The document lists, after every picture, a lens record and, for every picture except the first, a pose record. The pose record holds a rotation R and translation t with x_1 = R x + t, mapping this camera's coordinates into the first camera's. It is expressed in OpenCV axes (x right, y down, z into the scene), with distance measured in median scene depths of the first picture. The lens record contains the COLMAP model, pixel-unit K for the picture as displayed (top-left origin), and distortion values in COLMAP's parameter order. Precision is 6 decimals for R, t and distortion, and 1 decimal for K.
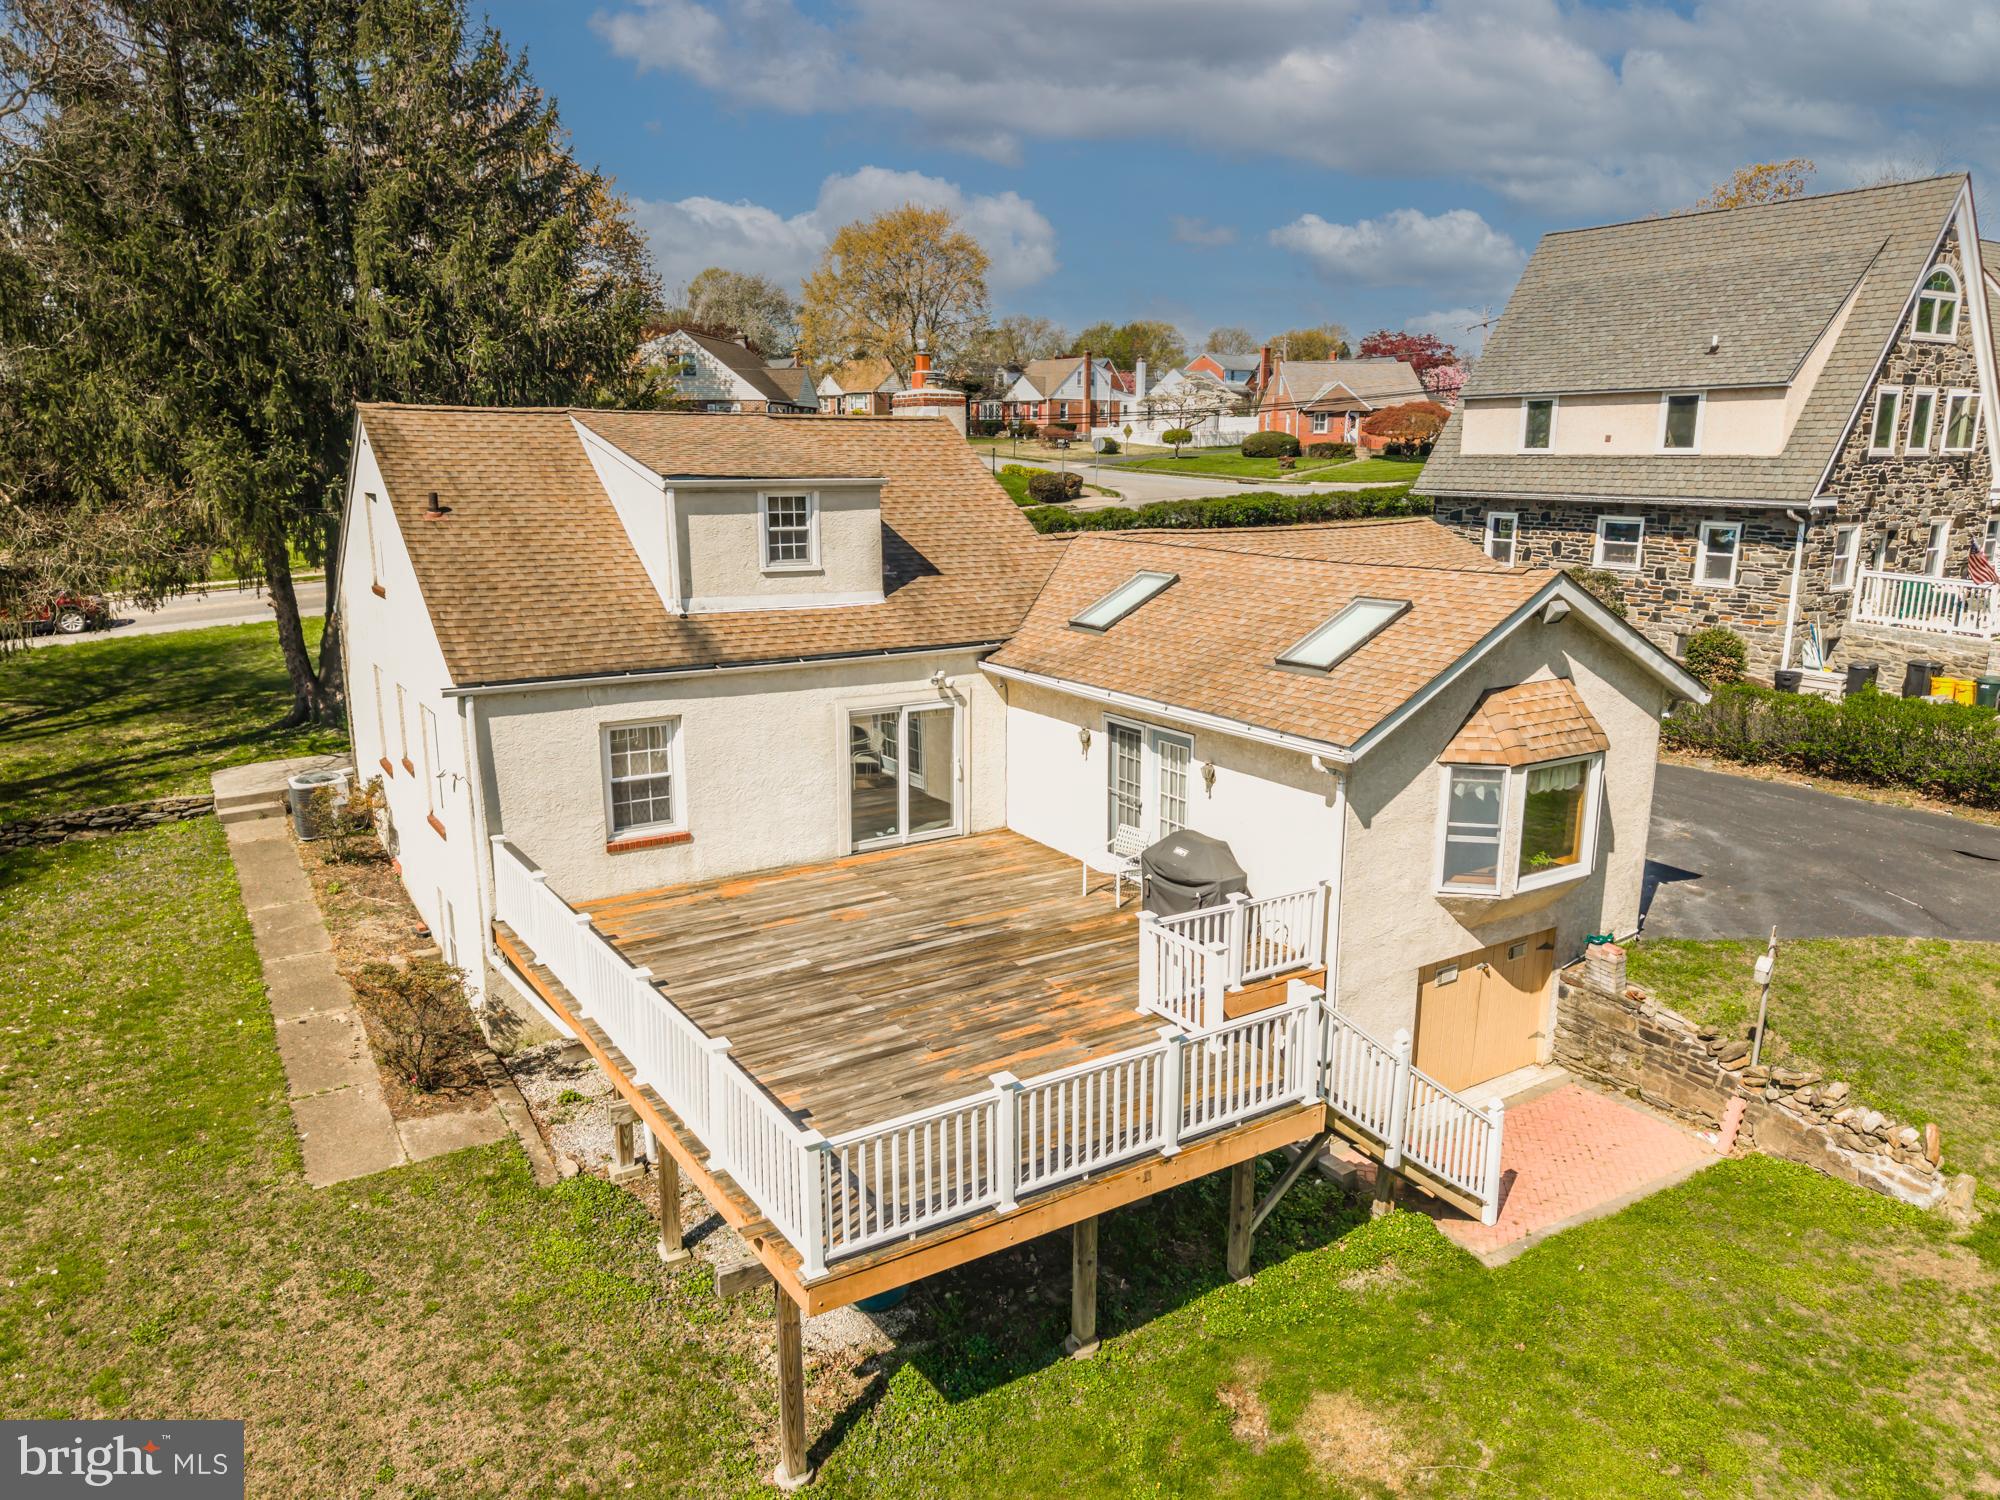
lens RADIAL K [[1344.2, 0, 1005.8], [0, 1344.2, 765.9], [0, 0, 1]] dist [0.043720, -0.059247]
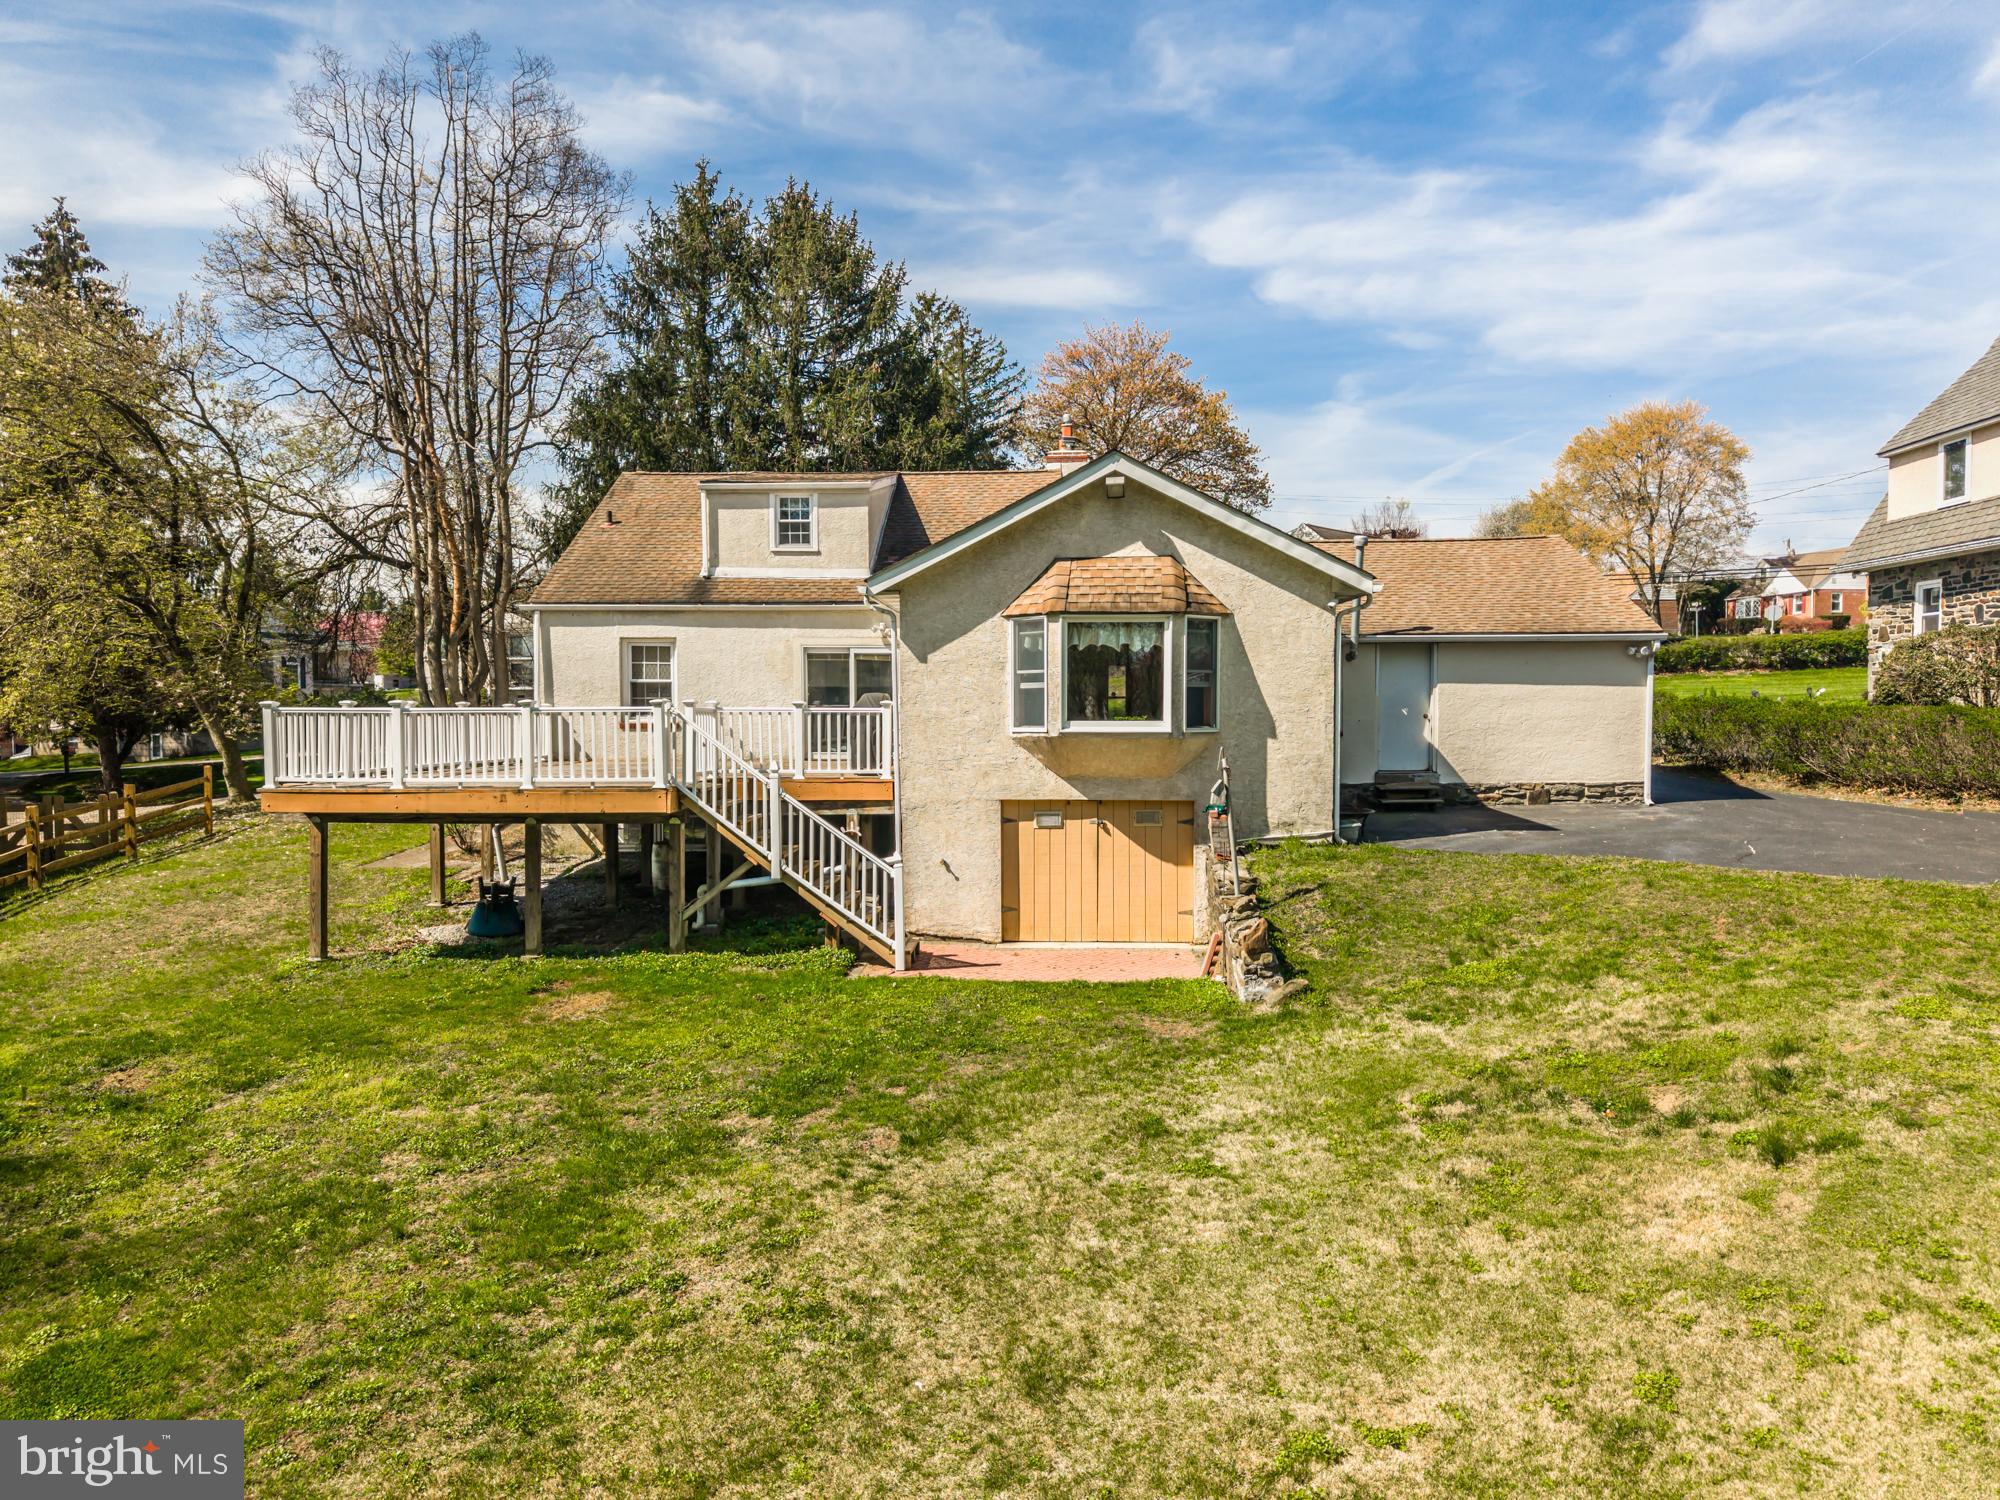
lens RADIAL K [[1355.6, 0, 1012.6], [0, 1355.6, 763.8], [0, 0, 1]] dist [0.048233, -0.065043]
pose [[0.810257, 0.018054, -0.585797, 0.884830], [-0.128627, 0.980634, -0.147692, 0.257388], [0.571786, 0.195018, 0.796887, 0.075018]]
